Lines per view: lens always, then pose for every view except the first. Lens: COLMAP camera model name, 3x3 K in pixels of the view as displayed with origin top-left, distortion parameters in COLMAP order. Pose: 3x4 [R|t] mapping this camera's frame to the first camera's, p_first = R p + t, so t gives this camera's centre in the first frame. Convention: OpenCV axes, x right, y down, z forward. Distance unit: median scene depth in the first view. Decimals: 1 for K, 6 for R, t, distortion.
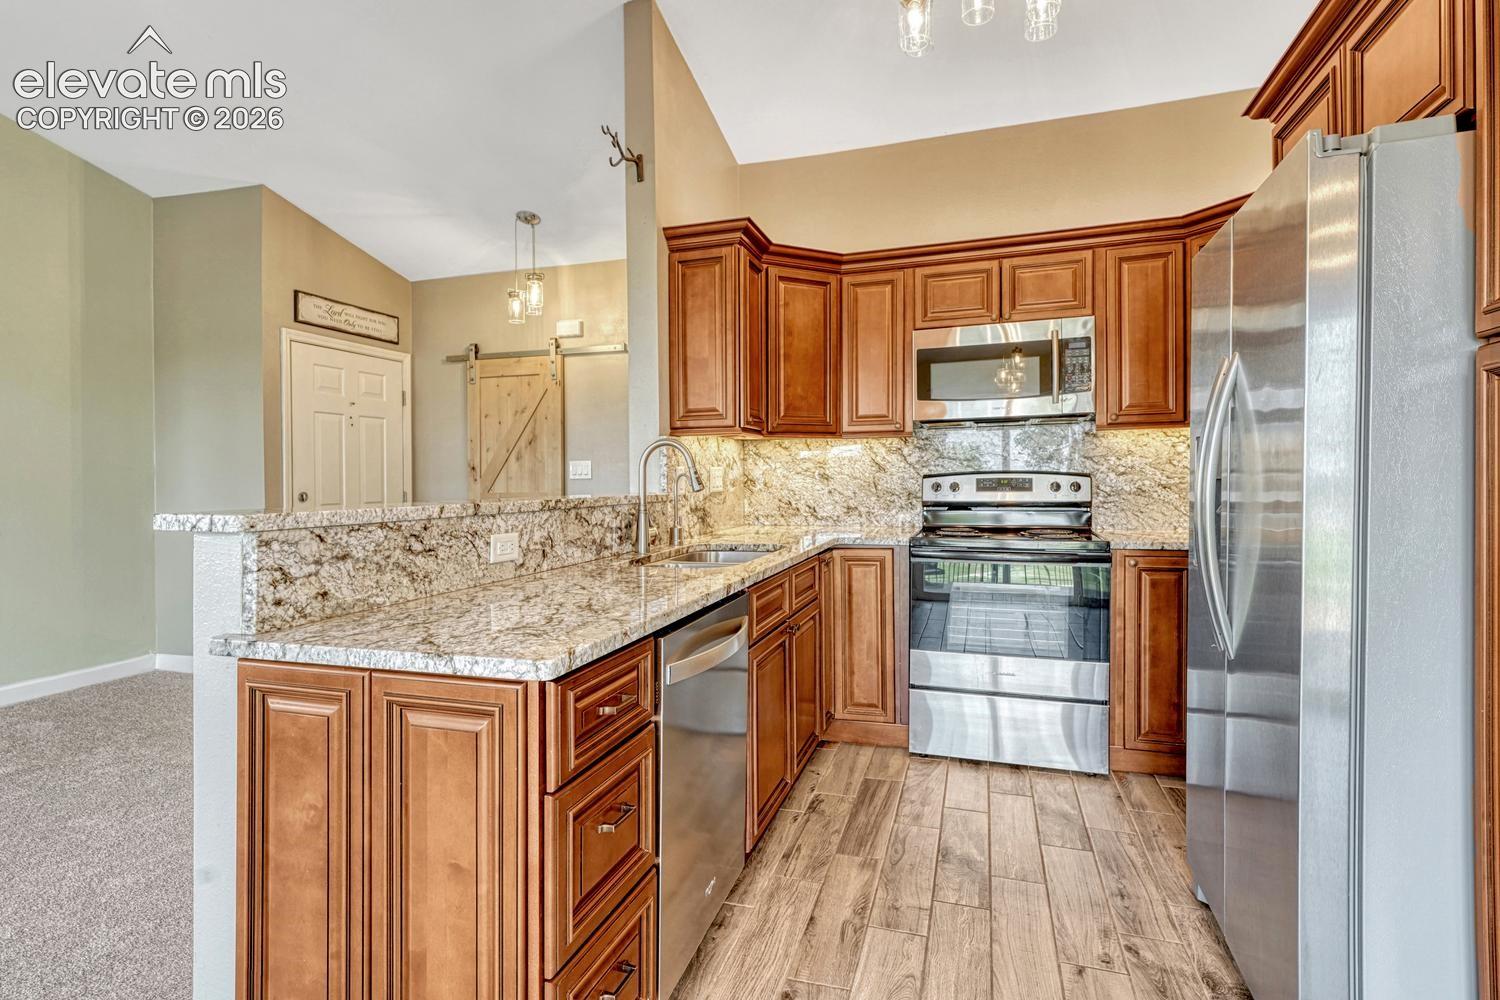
lens RADIAL K [[721.2, 0, 743.9], [0, 721.2, 506.7], [0, 0, 1]] dist [0.000012, 0.000444]
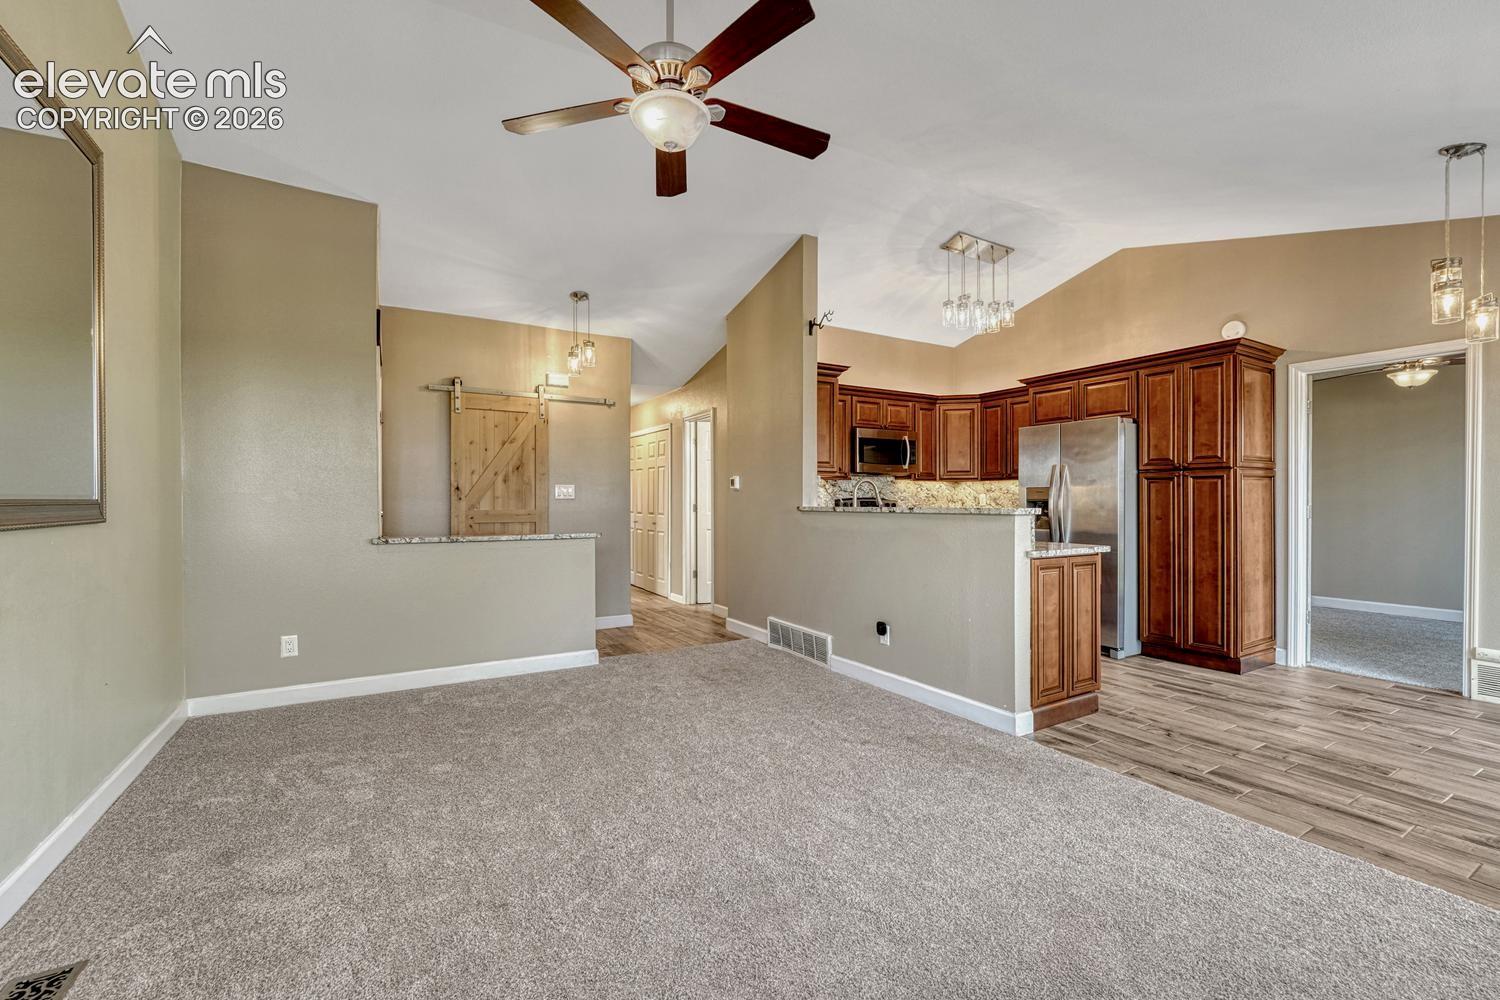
lens RADIAL K [[635.0, 0, 729.5], [0, 635.0, 510.2], [0, 0, 1]] dist [-0.009324, -0.000095]
pose [[0.673554, 0.001775, 0.739136, -1.315551], [0.024041, 0.999415, -0.024308, 0.022083], [-0.738747, 0.034142, 0.673117, 0.062231]]
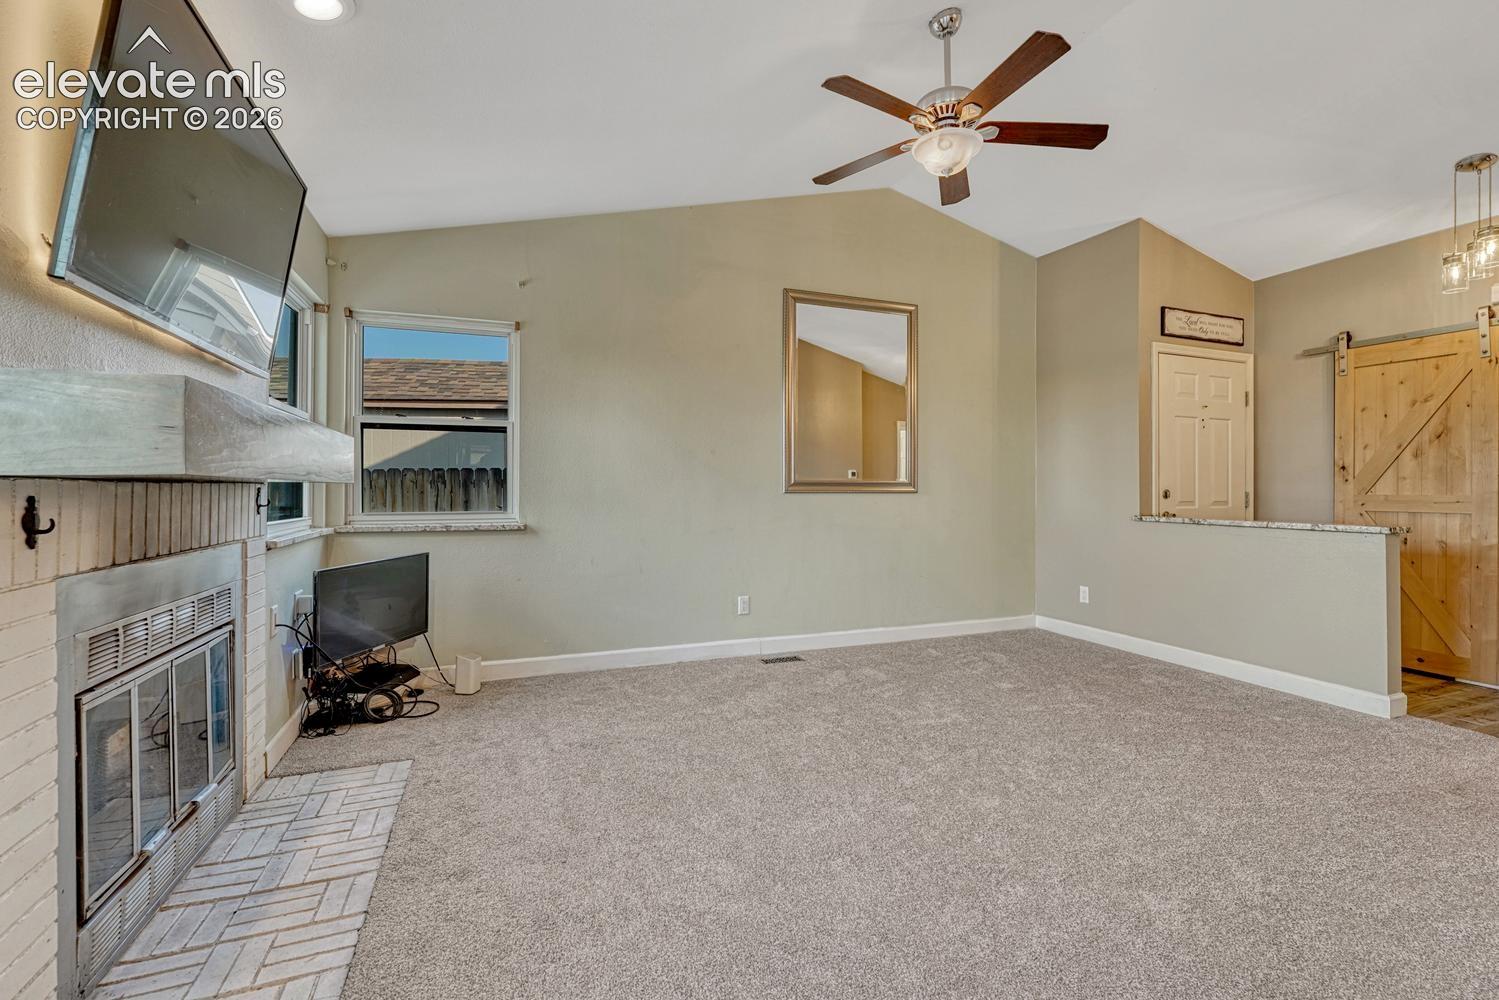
lens RADIAL K [[634.5, 0, 749.6], [0, 634.5, 504.5], [0, 0, 1]] dist [-0.009324, -0.000095]
pose [[0.631835, 0.032085, -0.774439, -0.371540], [-0.043321, 0.999043, 0.006046, 0.032973], [0.773892, 0.029729, 0.632620, -0.128688]]
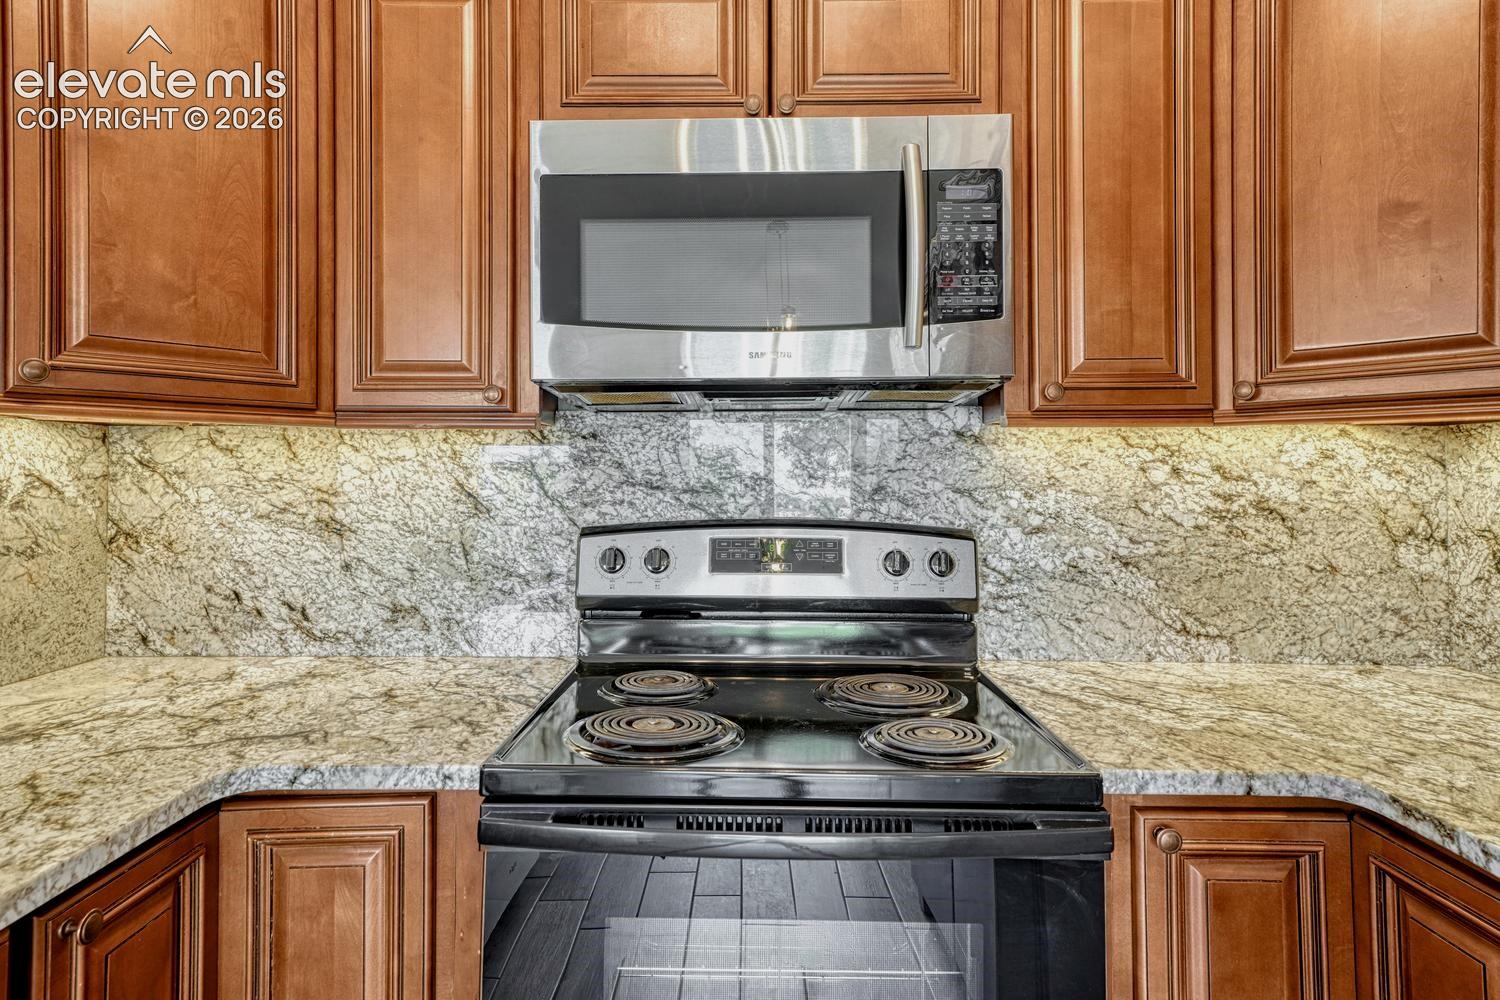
lens RADIAL K [[841.4, 0, 742.9], [0, 841.4, 476.7], [0, 0, 1]] dist [0.021732, 0.004154]
pose [[0.949251, 0.014861, 0.314170, 0.201654], [-0.000150, 0.998904, -0.046799, -0.053826], [-0.314521, 0.044377, 0.948213, 0.579351]]
